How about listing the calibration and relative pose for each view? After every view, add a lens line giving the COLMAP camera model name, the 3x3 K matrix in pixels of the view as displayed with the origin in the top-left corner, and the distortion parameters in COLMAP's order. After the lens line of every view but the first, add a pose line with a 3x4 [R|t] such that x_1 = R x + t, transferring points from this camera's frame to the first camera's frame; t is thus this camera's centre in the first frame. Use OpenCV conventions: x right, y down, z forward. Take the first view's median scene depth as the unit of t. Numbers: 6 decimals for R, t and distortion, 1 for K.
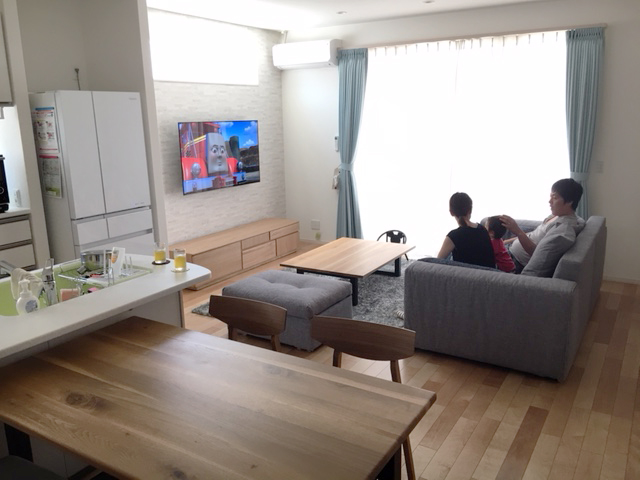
lens RADIAL K [[535.2, 0, 320.0], [0, 535.2, 240.0], [0, 0, 1]] dist [0.066385, -0.072770]
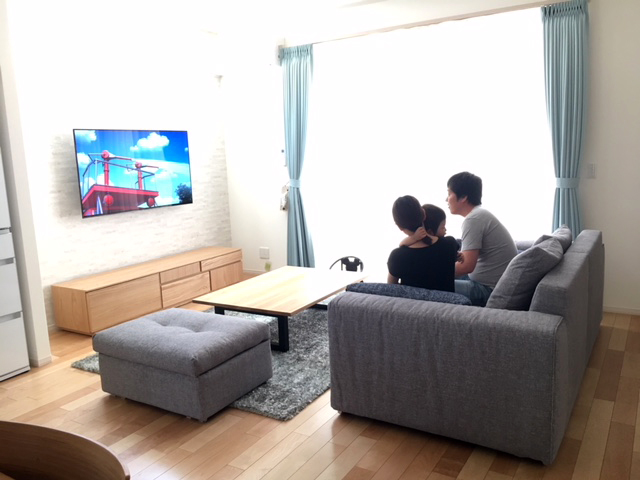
lens RADIAL K [[535.2, 0, 320.0], [0, 535.2, 240.0], [0, 0, 1]] dist [0.066385, -0.072770]
pose [[0.999748, -0.022453, -0.000767, 0.120298], [0.022352, 0.997529, -0.066602, 0.013975], [0.002261, 0.066568, 0.997779, 0.218119]]
